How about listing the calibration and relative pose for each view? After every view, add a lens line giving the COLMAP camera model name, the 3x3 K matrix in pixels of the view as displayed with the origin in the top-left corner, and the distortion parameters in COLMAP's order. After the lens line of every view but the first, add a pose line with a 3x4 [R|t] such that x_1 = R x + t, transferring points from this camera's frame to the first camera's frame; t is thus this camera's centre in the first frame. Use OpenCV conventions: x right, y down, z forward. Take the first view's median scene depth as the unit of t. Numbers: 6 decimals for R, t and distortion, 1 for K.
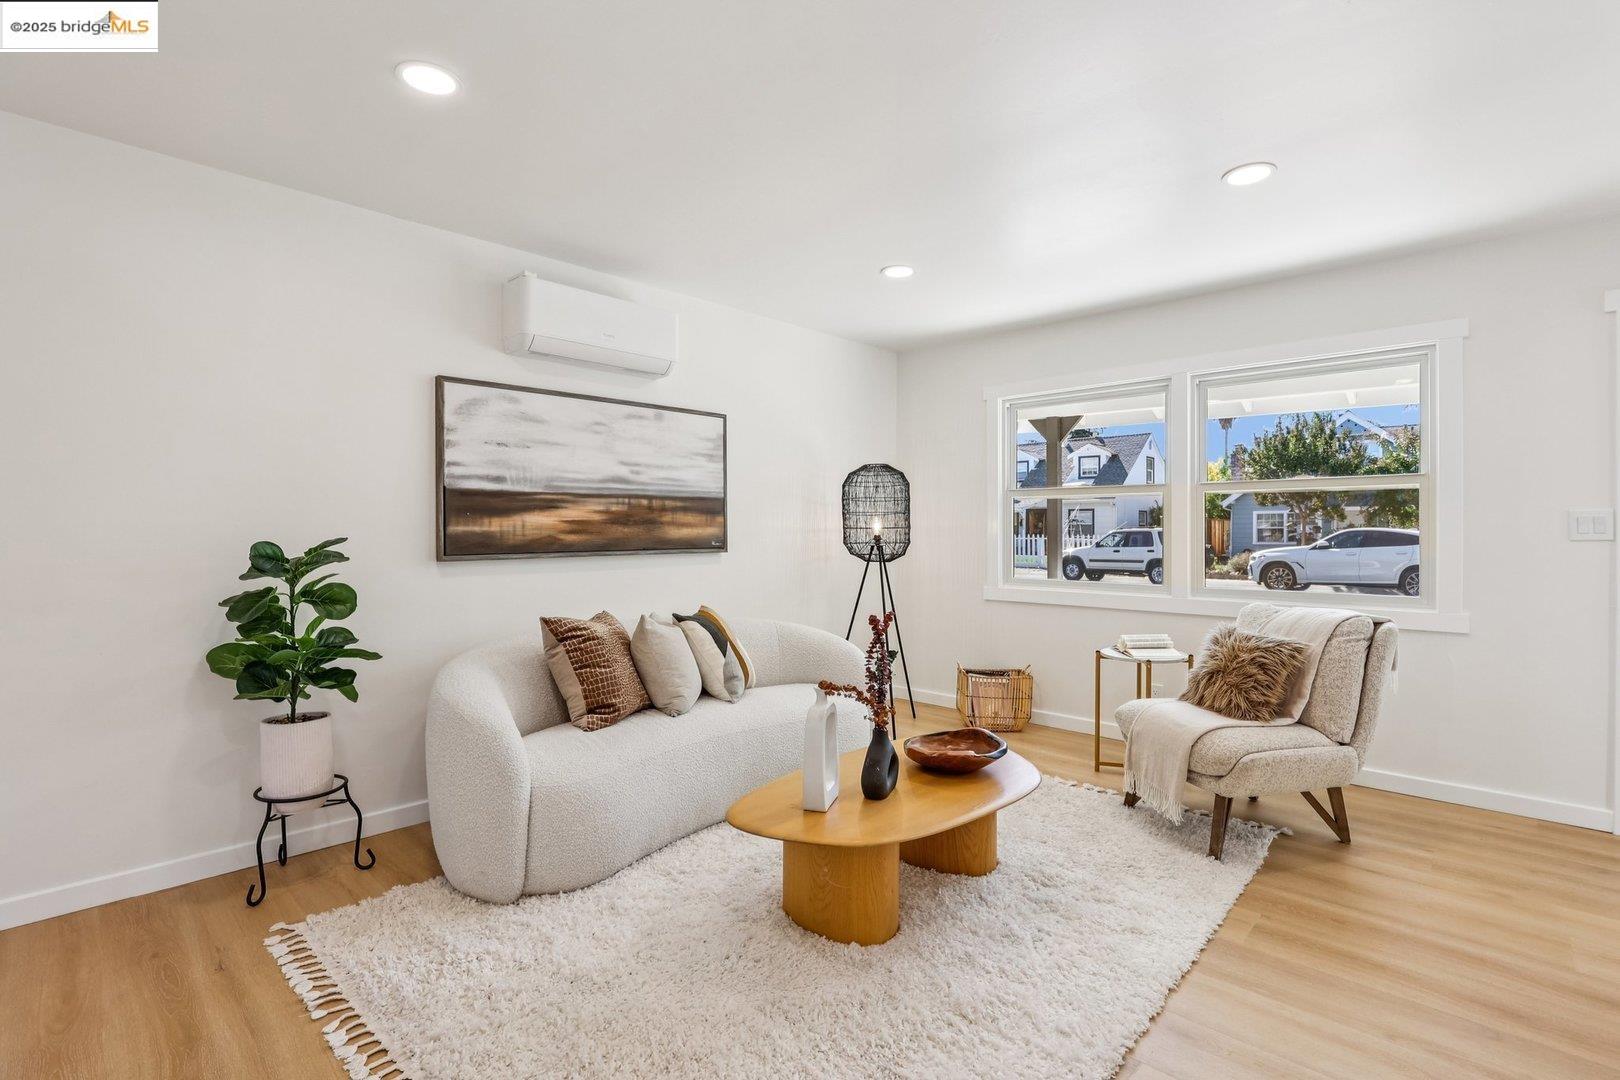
lens RADIAL K [[728.9, 0, 805.4], [0, 728.9, 534.2], [0, 0, 1]] dist [-0.011875, -0.001308]
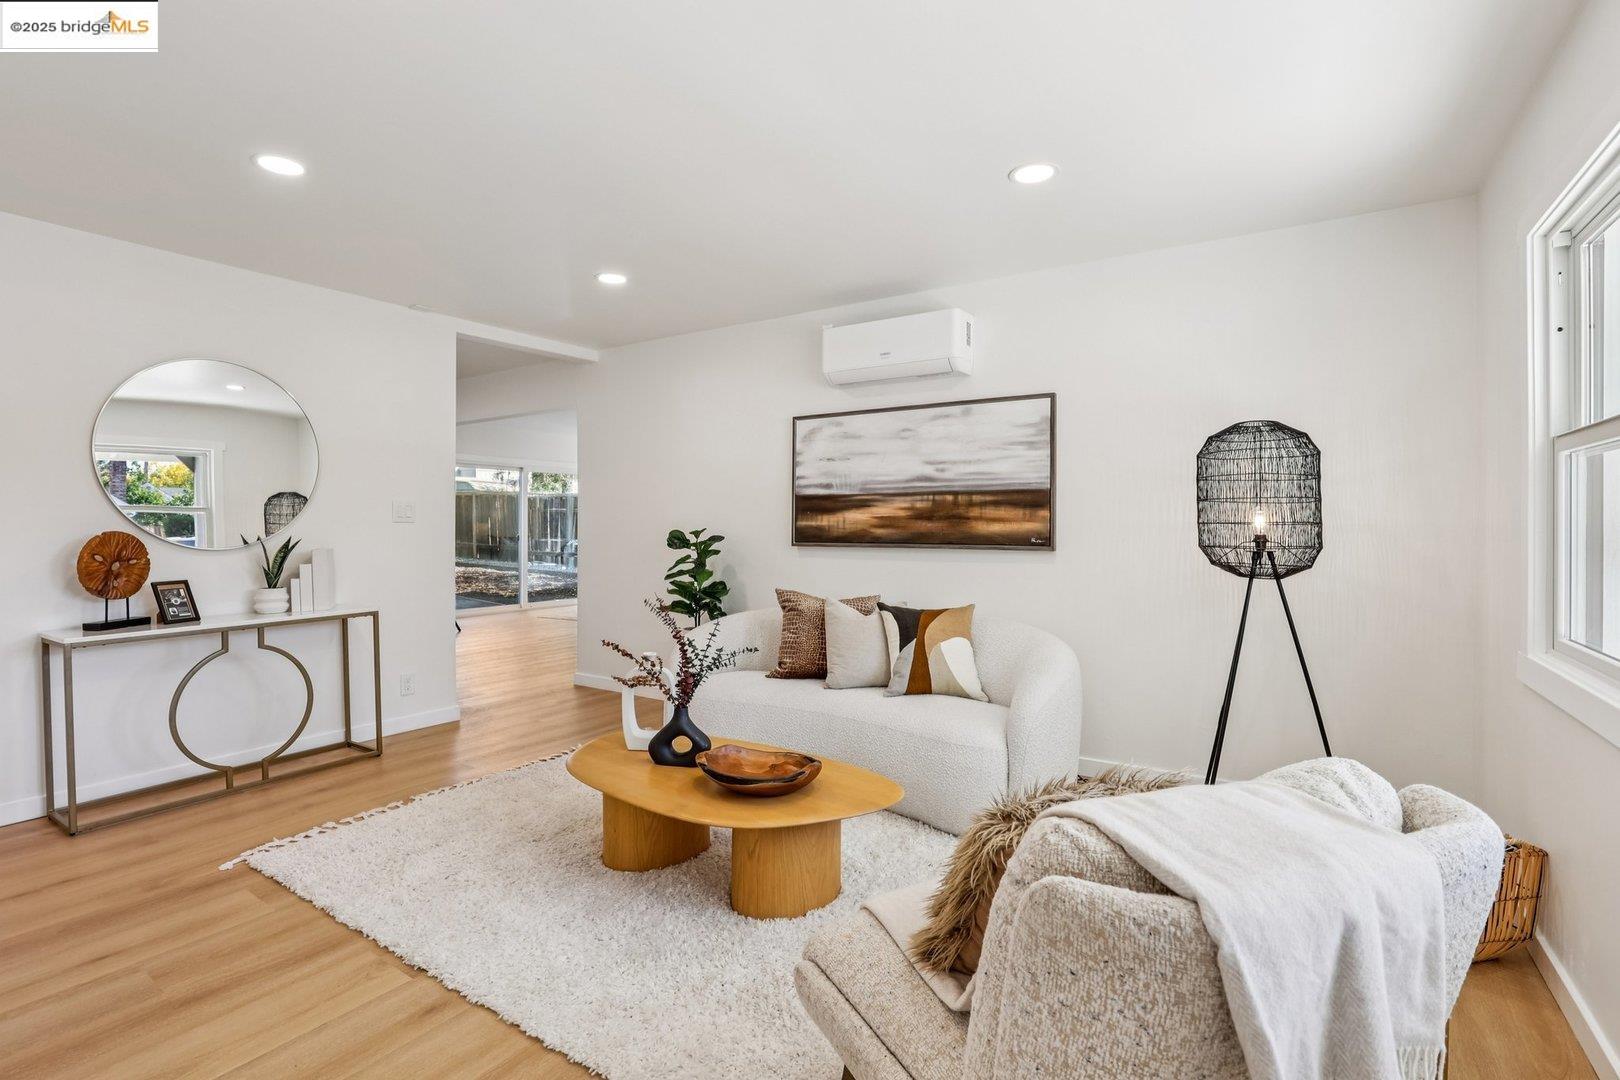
lens RADIAL K [[728.9, 0, 795.3], [0, 728.9, 516.7], [0, 0, 1]] dist [-0.011875, -0.001308]
pose [[0.214124, -0.007062, -0.976781, 0.749990], [-0.007832, 0.999929, -0.008946, -0.006826], [0.976775, 0.009566, 0.214053, 0.576682]]
